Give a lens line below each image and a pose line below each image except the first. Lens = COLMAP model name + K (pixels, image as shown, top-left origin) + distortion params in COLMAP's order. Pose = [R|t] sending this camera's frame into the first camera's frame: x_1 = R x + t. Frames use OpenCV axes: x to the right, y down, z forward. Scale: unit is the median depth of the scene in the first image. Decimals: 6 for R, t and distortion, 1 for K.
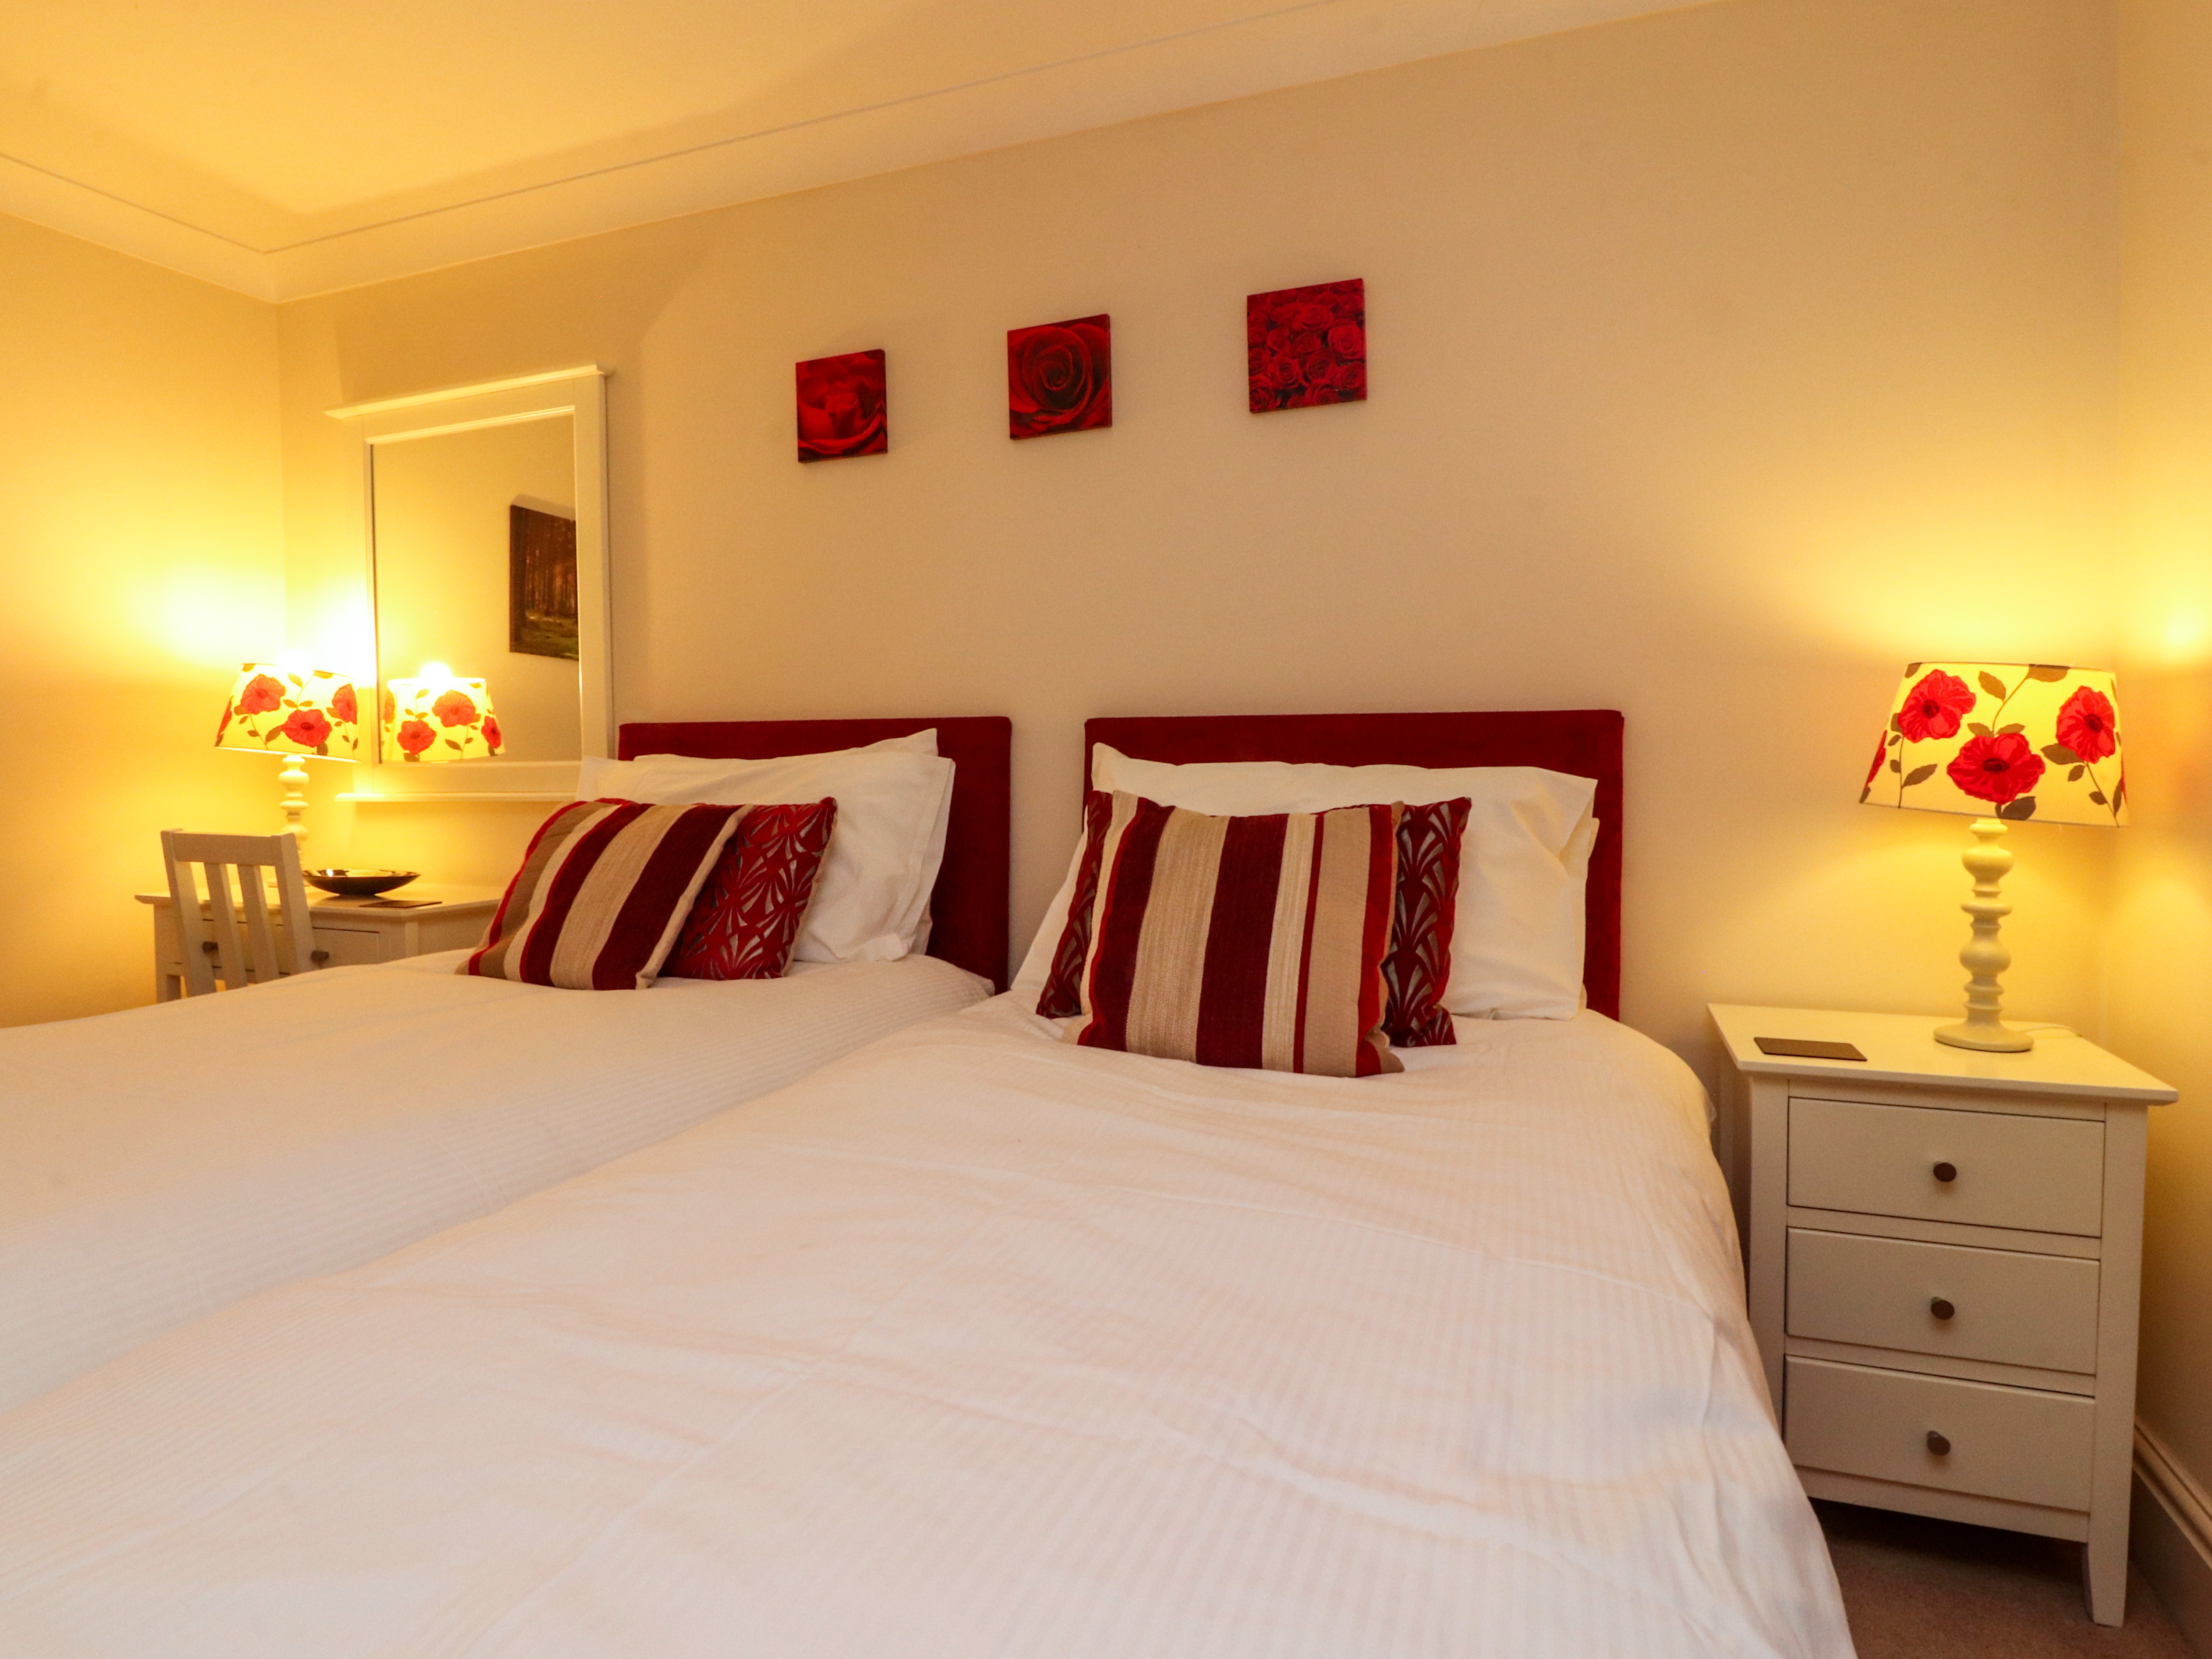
lens RADIAL K [[1193.7, 0, 1102.6], [0, 1193.7, 813.6], [0, 0, 1]] dist [0.000267, -0.014466]
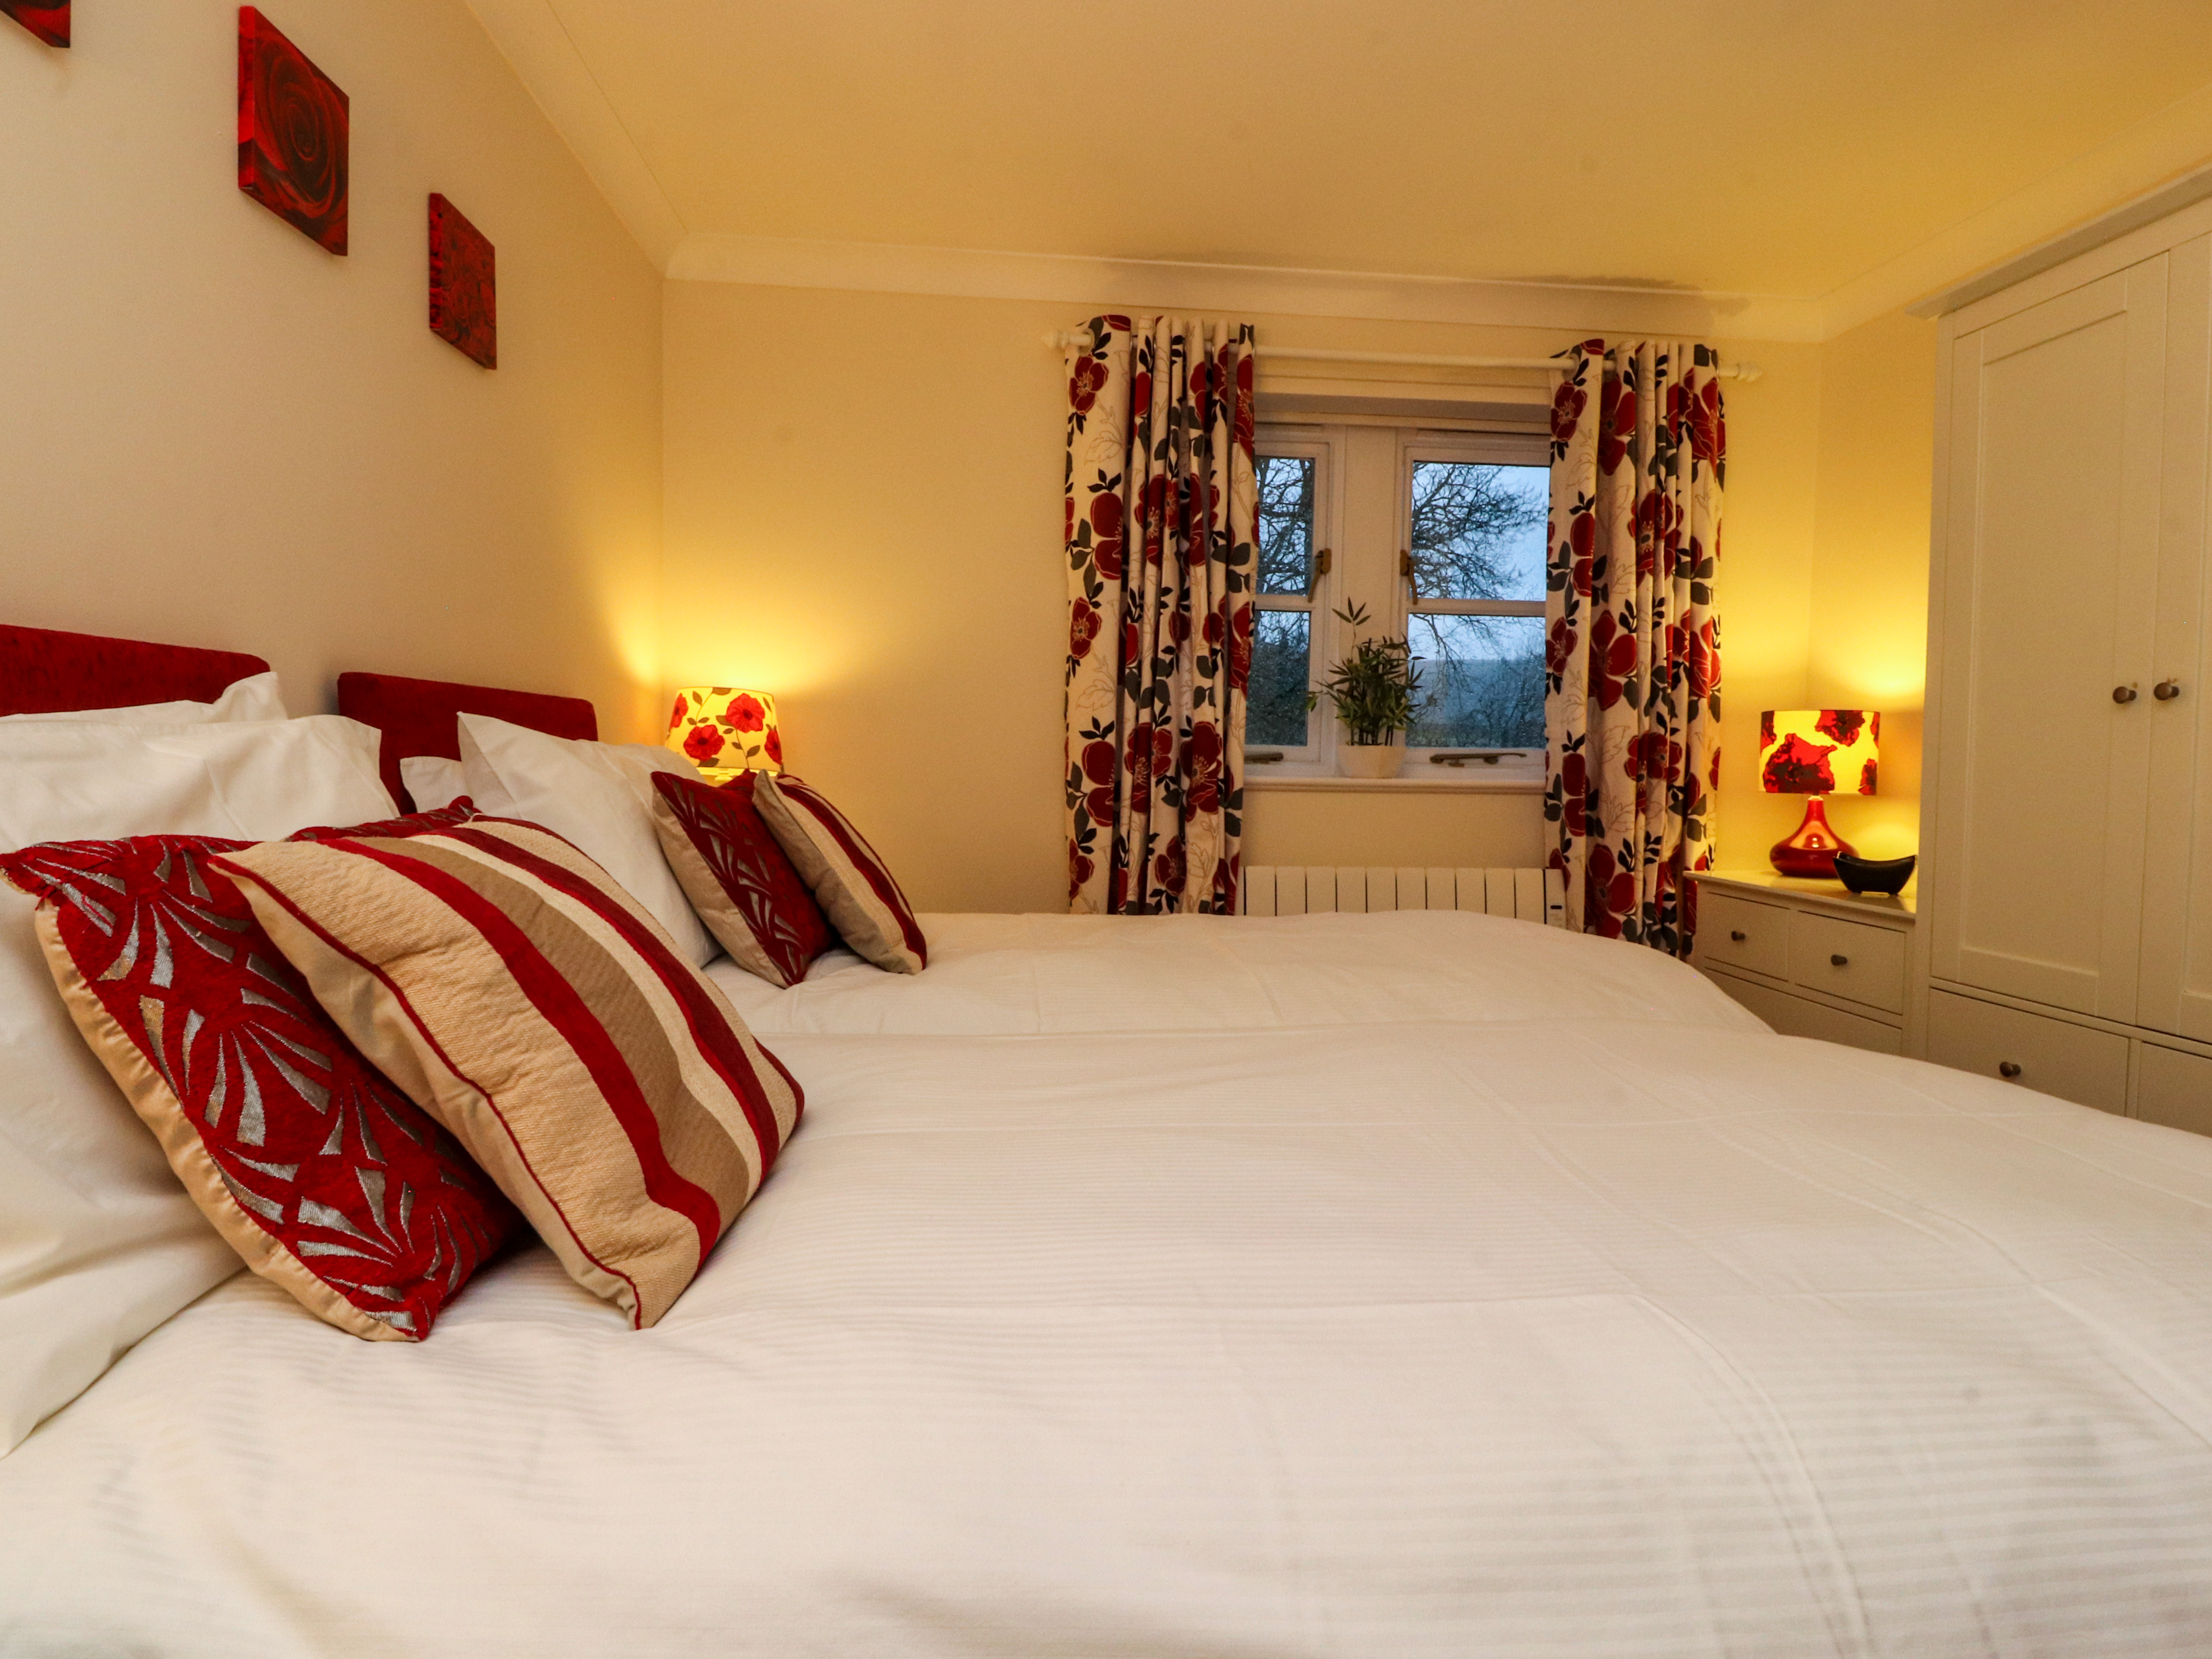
lens RADIAL K [[1193.8, 0, 1102.6], [0, 1193.8, 813.6], [0, 0, 1]] dist [0.000267, -0.014466]
pose [[-0.450766, -0.056333, 0.890863, -0.827224], [0.016071, 0.997333, 0.071197, -0.039495], [-0.892497, 0.046410, -0.448659, 0.919209]]
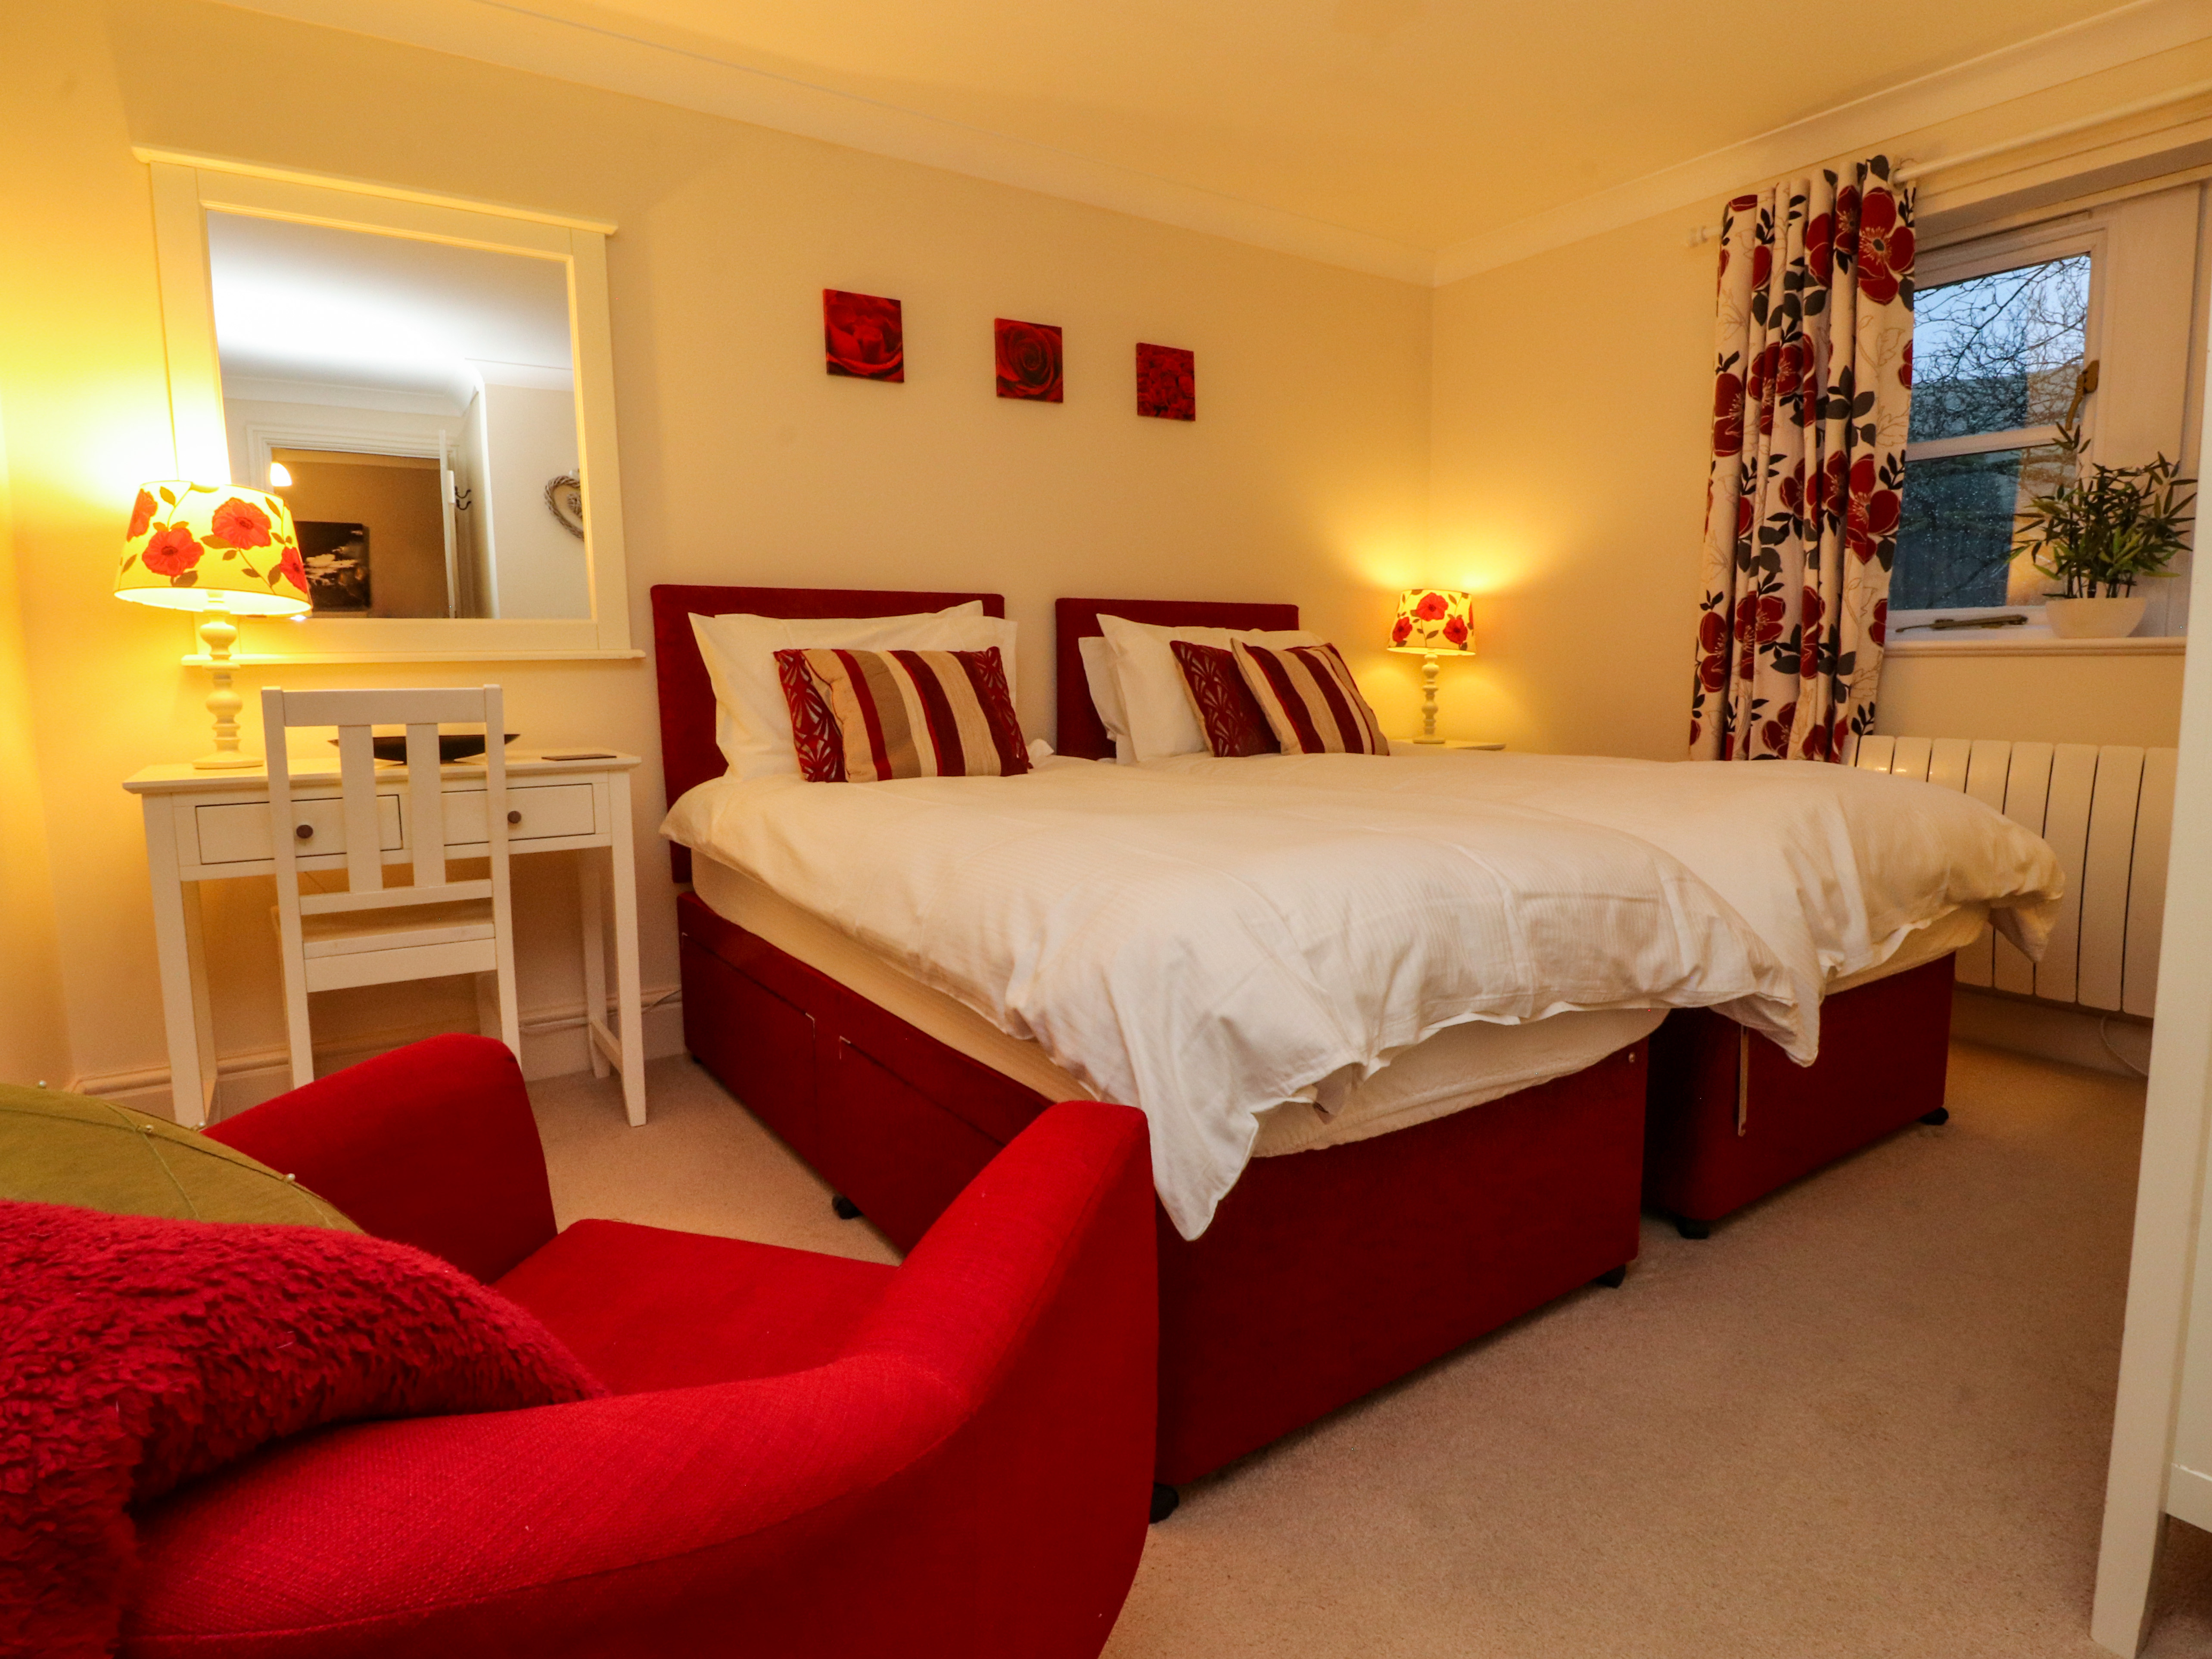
lens RADIAL K [[1193.6, 0, 1102.6], [0, 1193.6, 813.6], [0, 0, 1]] dist [0.000267, -0.014466]
pose [[0.574566, -0.105101, 0.811682, -1.235135], [0.040126, 0.994145, 0.100323, 0.043489], [-0.817474, -0.025072, 0.575420, 0.069788]]
